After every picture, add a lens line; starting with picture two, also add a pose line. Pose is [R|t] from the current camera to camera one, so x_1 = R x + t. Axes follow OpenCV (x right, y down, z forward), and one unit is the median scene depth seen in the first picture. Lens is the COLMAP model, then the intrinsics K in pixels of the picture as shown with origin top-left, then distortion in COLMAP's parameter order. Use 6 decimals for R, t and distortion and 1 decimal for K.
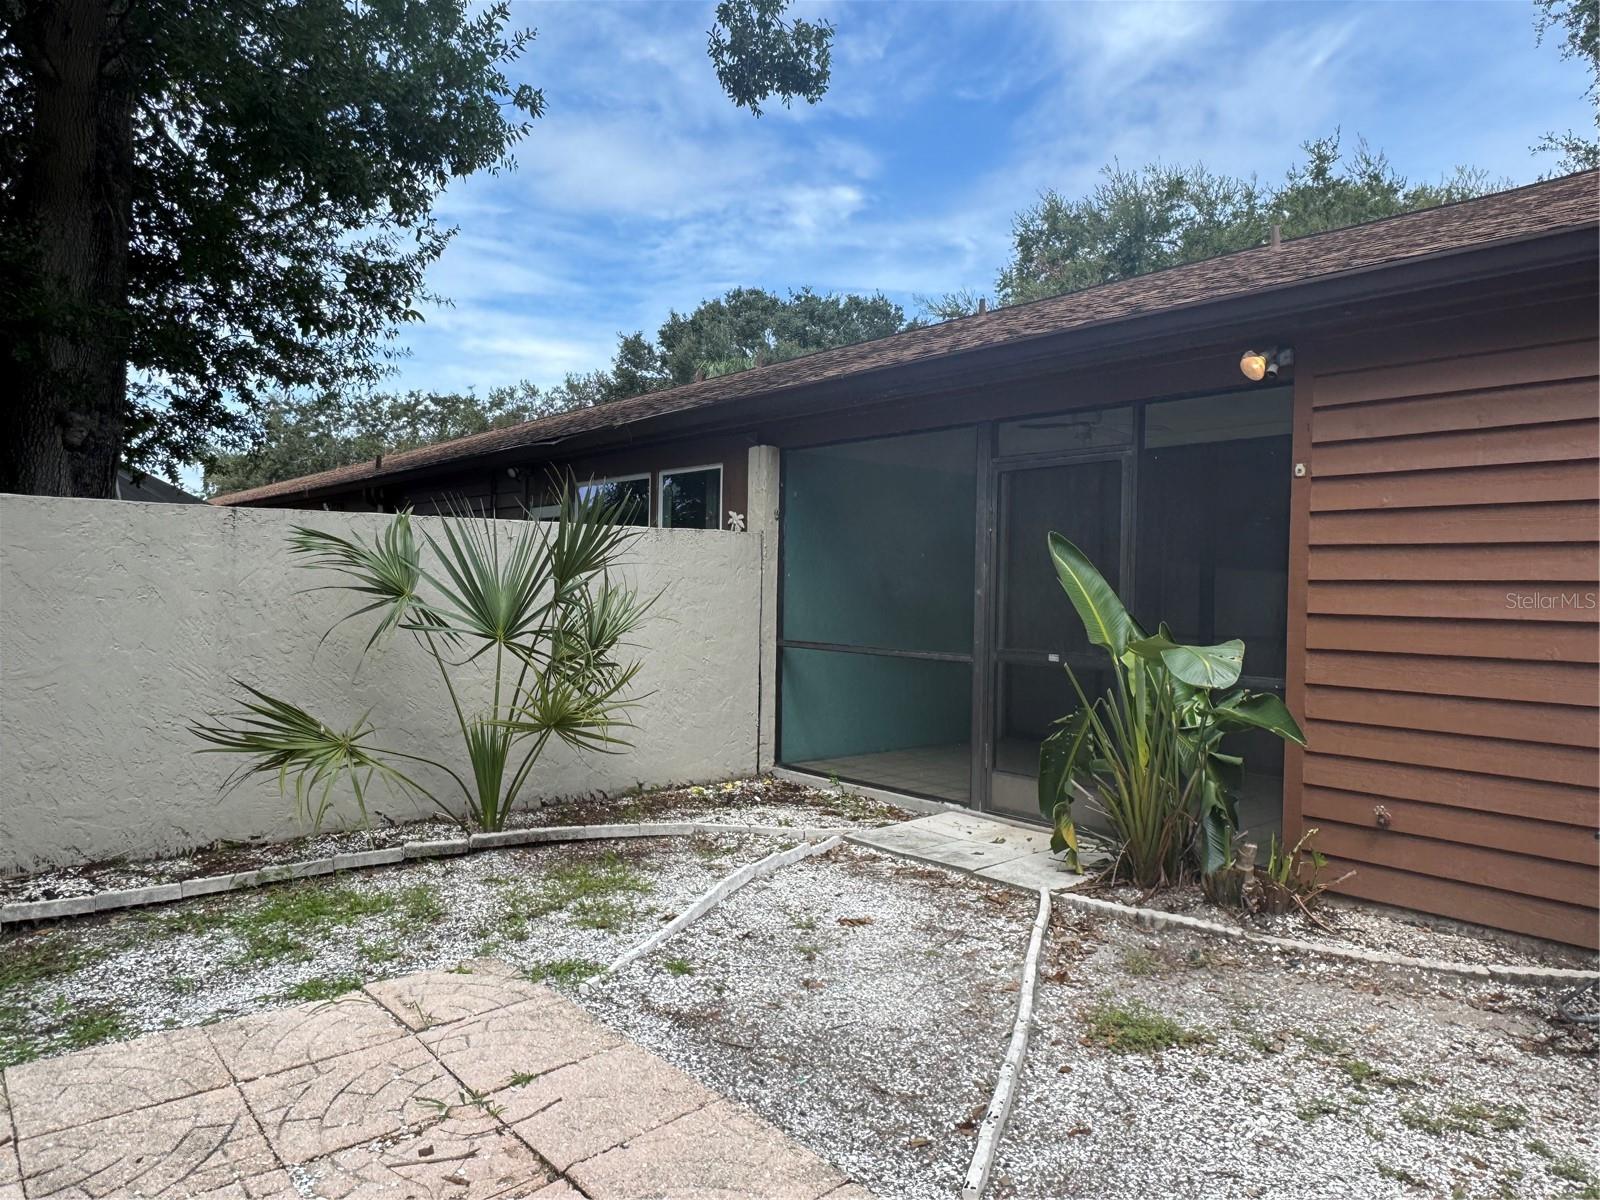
lens RADIAL K [[1052.9, 0, 799.4], [0, 1052.9, 593.0], [0, 0, 1]] dist [0.032077, 0.005089]
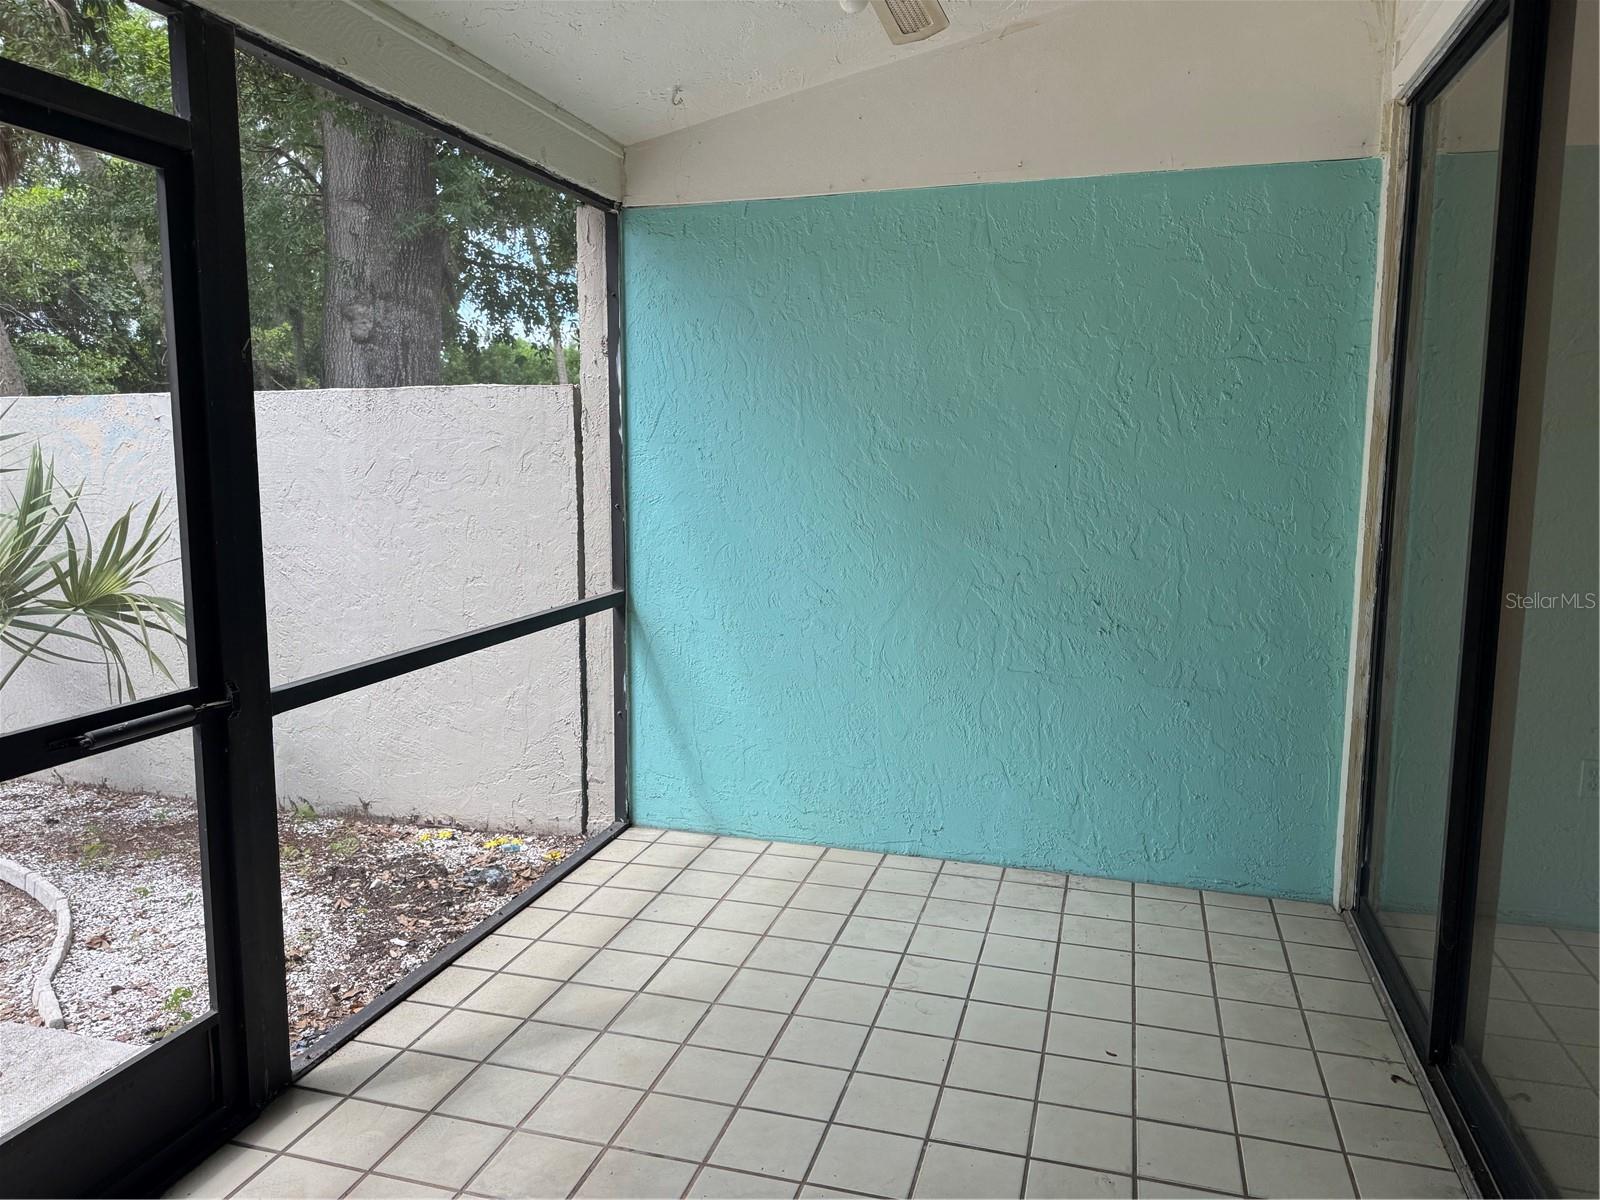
lens RADIAL K [[1132.0, 0, 794.6], [0, 1132.0, 590.5], [0, 0, 1]] dist [0.028124, -0.011091]
pose [[0.532880, 0.092289, -0.841143, 0.480950], [-0.000629, 0.994078, 0.108670, -0.016251], [0.846191, -0.057379, 0.529782, 0.762054]]
